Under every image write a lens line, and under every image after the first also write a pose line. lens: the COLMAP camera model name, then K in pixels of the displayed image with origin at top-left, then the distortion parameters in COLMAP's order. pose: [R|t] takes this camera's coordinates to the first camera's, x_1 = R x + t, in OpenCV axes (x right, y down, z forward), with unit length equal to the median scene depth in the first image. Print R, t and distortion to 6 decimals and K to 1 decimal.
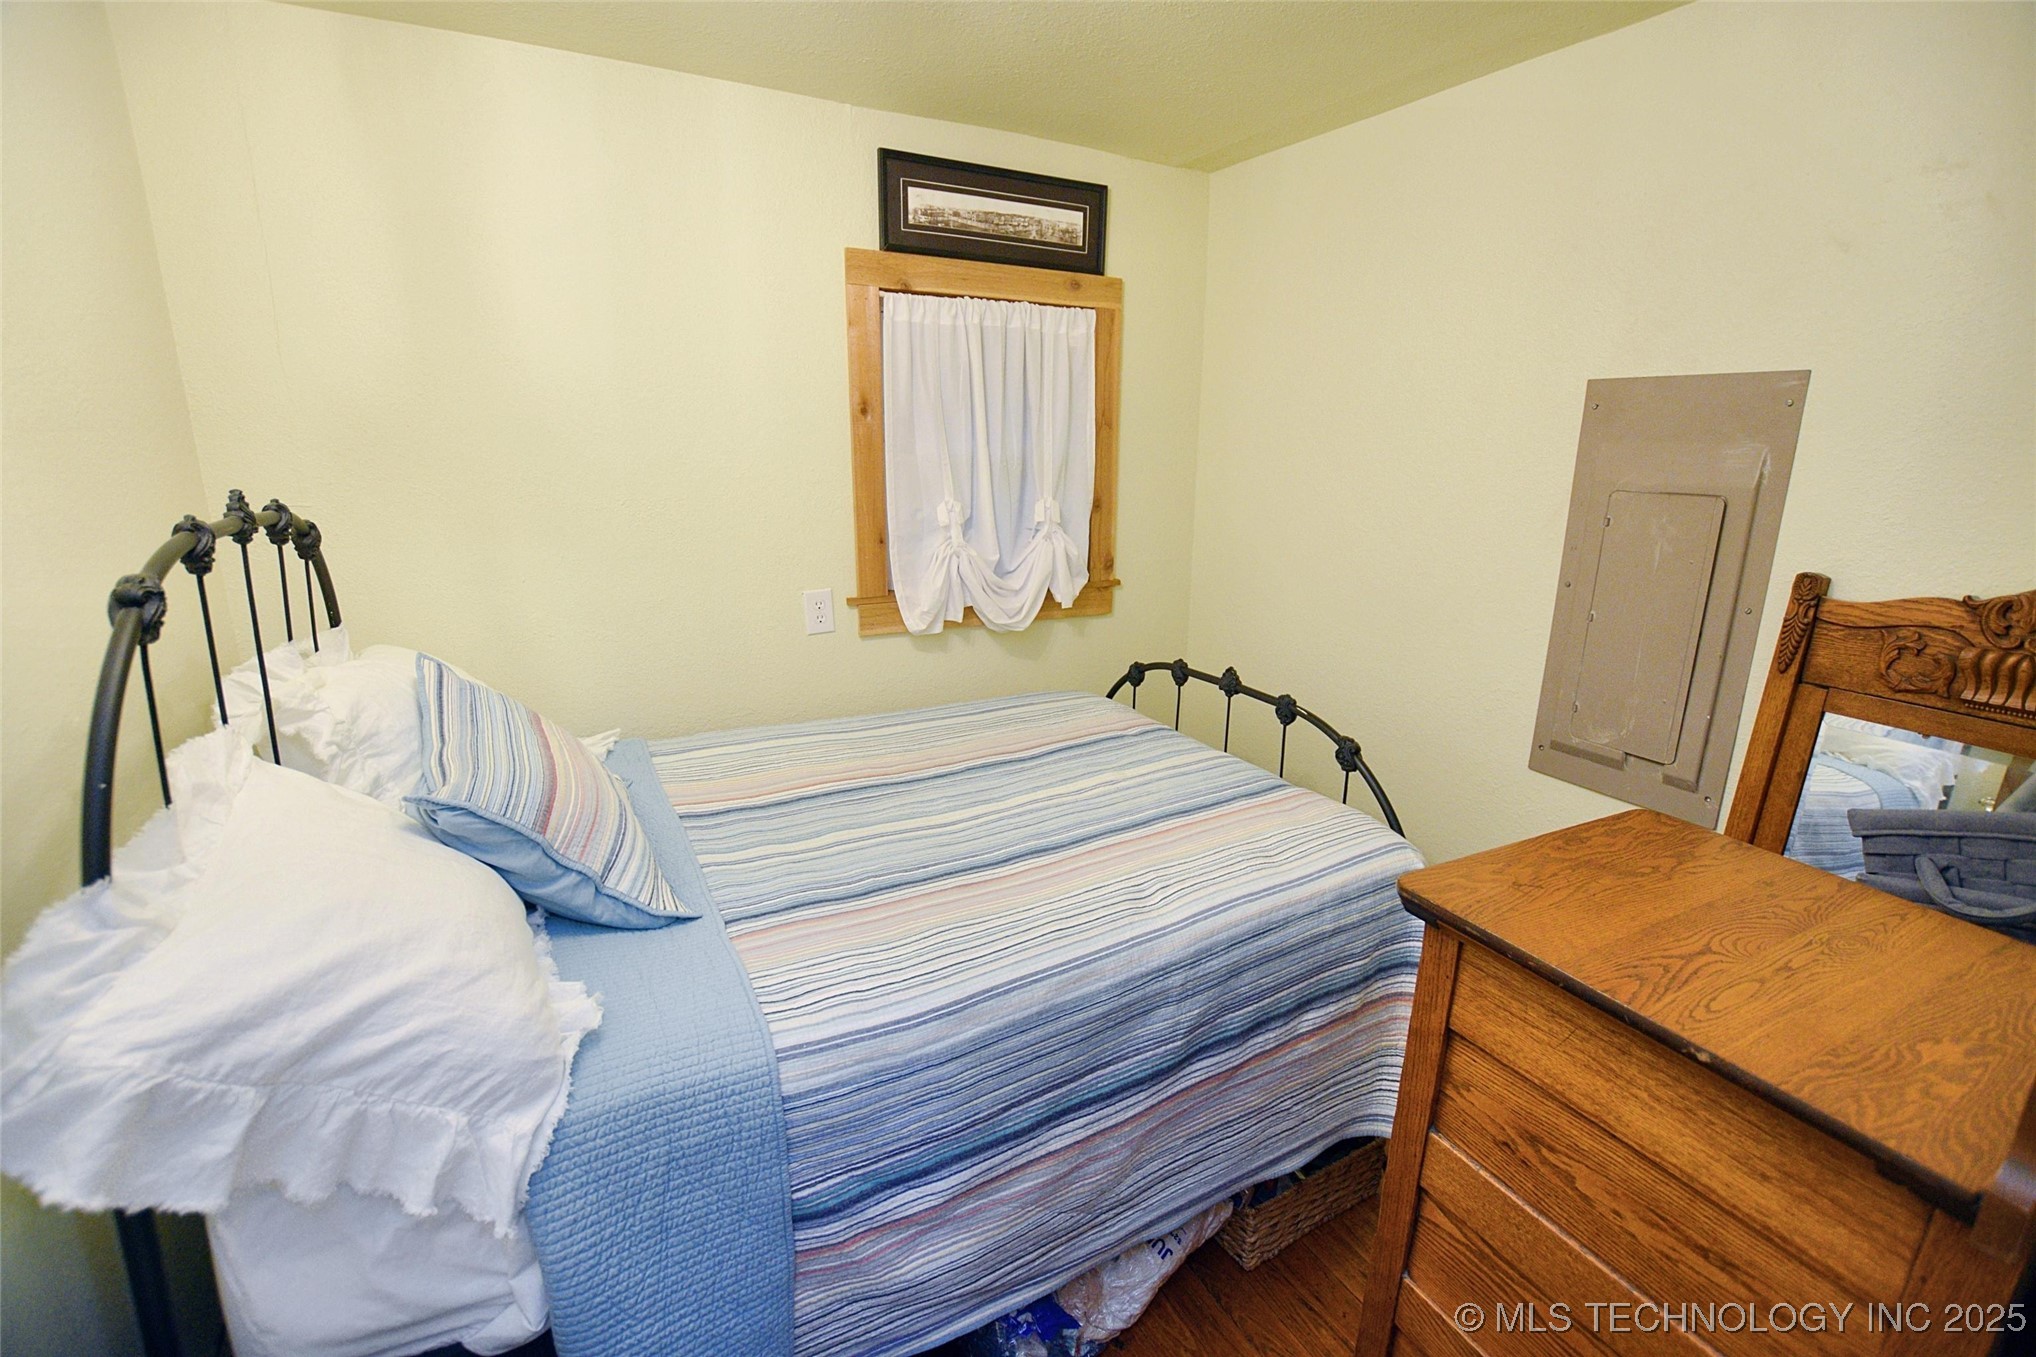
lens RADIAL K [[897.2, 0, 1021.3], [0, 897.2, 673.4], [0, 0, 1]] dist [-0.036328, 0.008086]
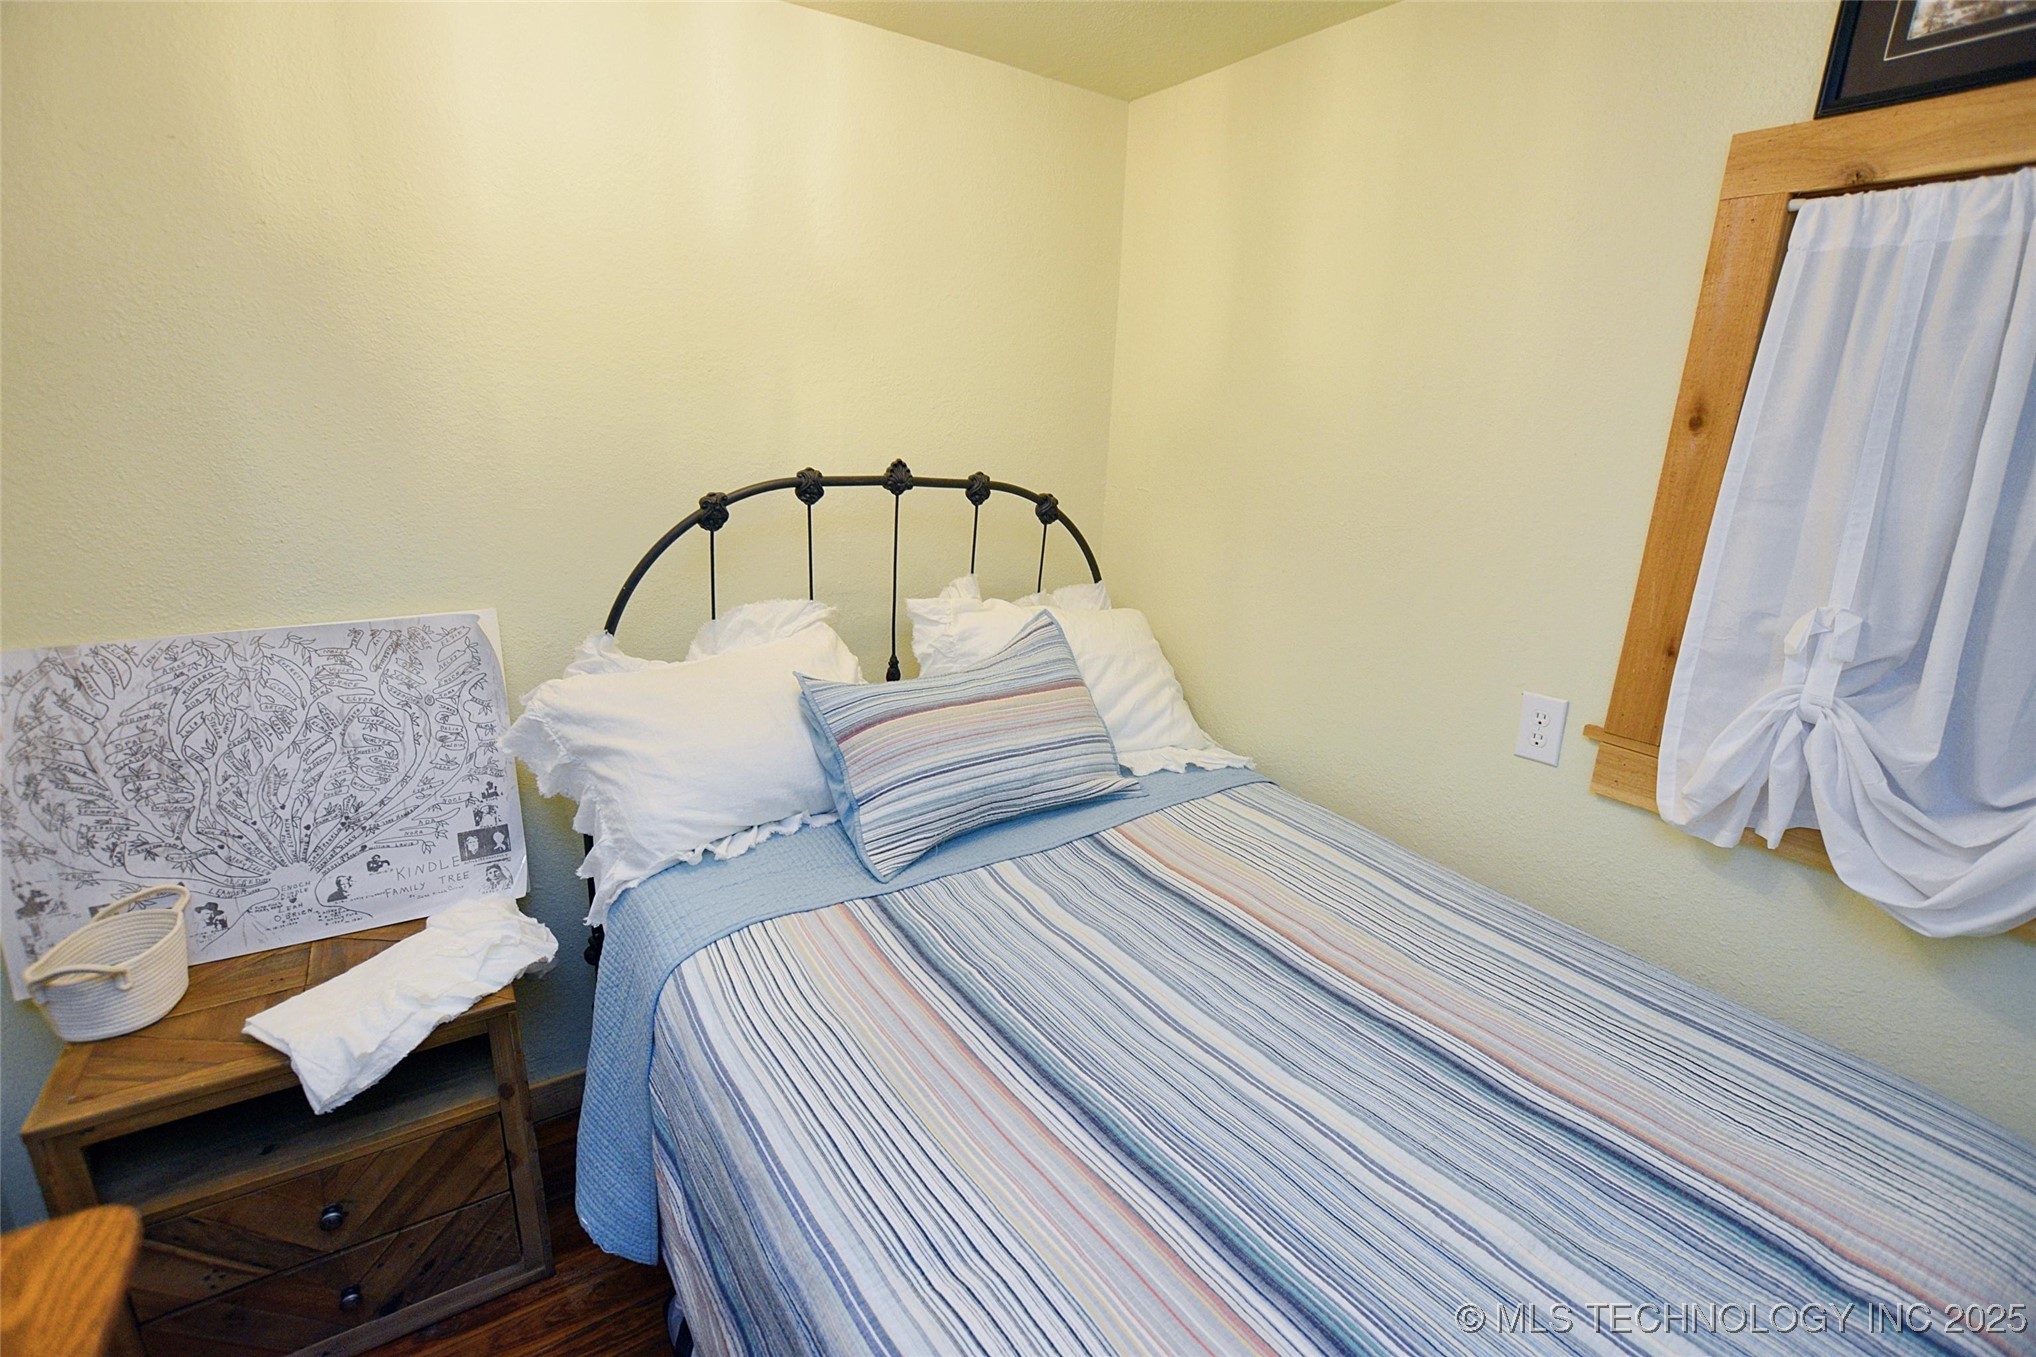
lens RADIAL K [[897.2, 0, 1021.3], [0, 897.2, 673.4], [0, 0, 1]] dist [-0.036328, 0.008086]
pose [[0.103271, 0.262740, -0.959324, 0.370021], [-0.297346, 0.928531, 0.222297, -0.146532], [0.949168, 0.262294, 0.174015, 0.552482]]
